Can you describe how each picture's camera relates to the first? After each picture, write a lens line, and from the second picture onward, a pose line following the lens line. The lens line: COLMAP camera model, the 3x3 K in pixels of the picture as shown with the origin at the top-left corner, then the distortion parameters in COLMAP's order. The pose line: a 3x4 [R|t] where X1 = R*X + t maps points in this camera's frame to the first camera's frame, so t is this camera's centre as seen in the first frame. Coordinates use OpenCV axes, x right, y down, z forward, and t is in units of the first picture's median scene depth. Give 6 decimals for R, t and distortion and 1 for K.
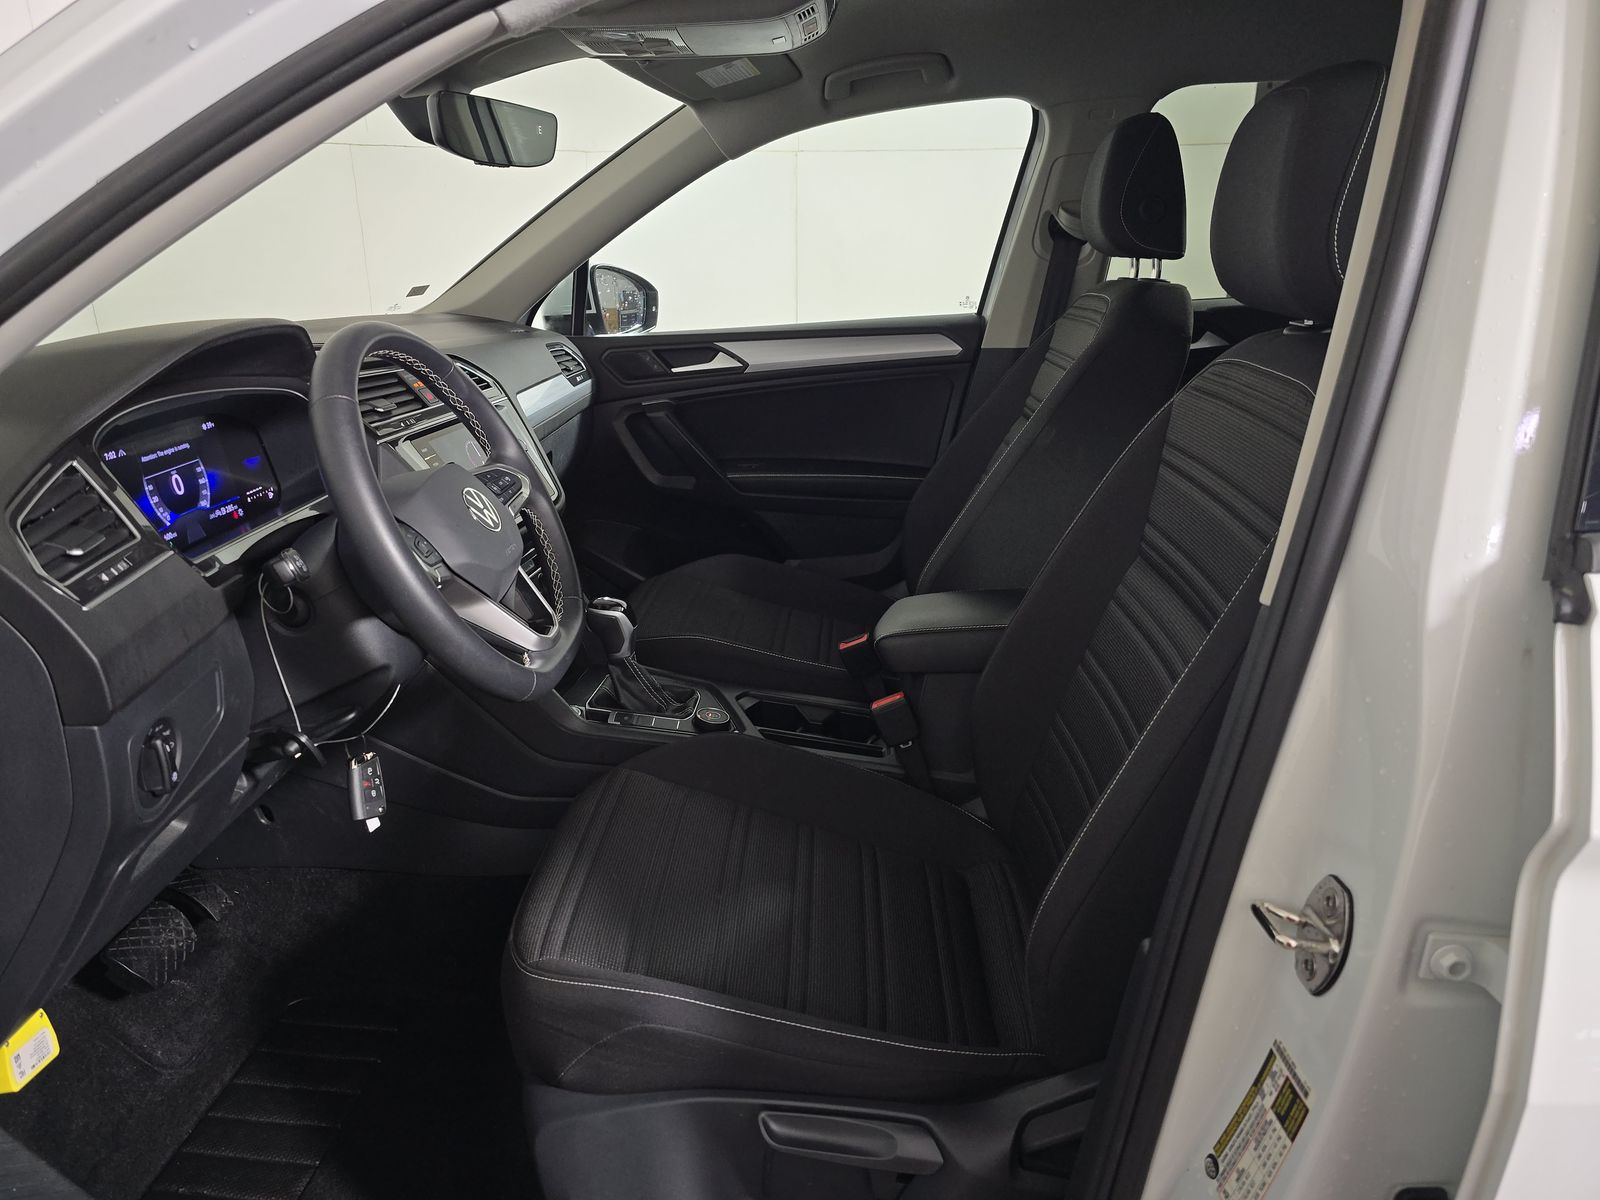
lens RADIAL K [[1043.4, 0, 800.0], [0, 1043.4, 598.1], [0, 0, 1]] dist [0.111617, -0.117230]
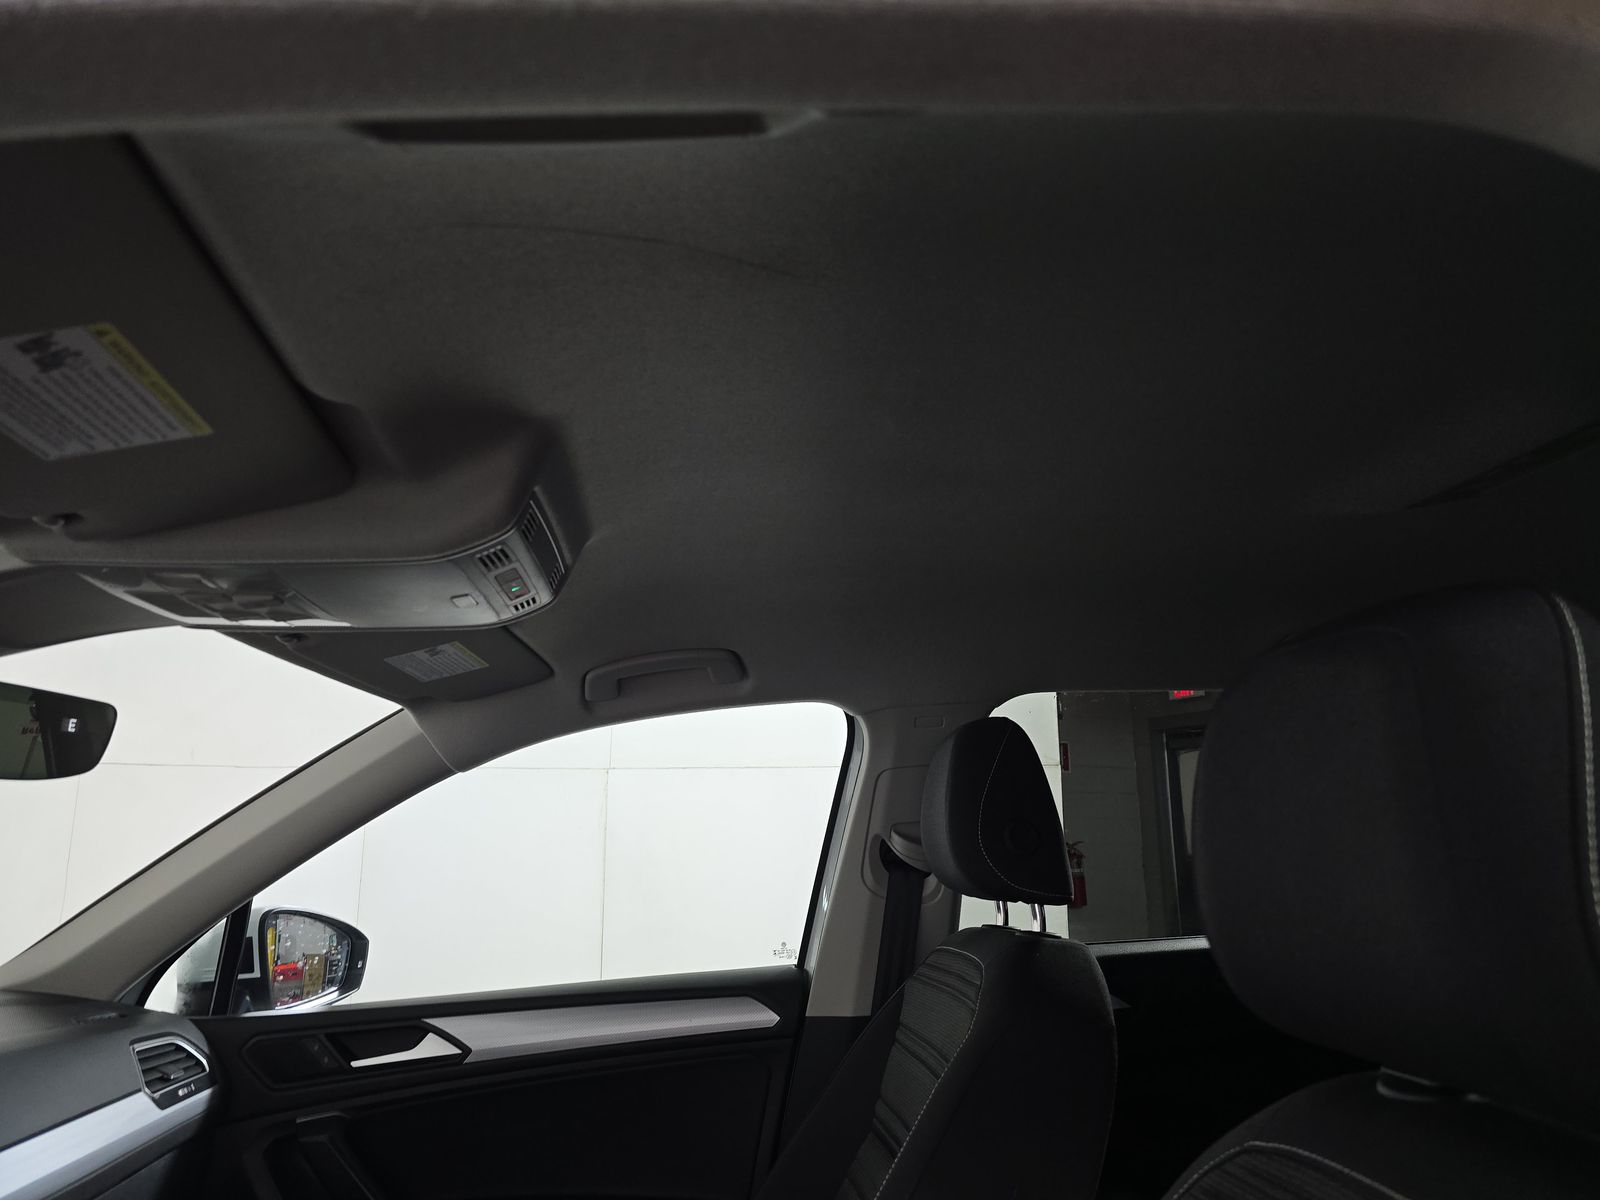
lens RADIAL K [[1043.4, 0, 800.0], [0, 1043.4, 598.1], [0, 0, 1]] dist [0.111617, -0.117230]
pose [[0.988242, 0.028978, 0.150126, 0.055503], [0.055636, 0.846410, -0.529617, -0.103977], [-0.142416, 0.531742, 0.834846, 0.265063]]
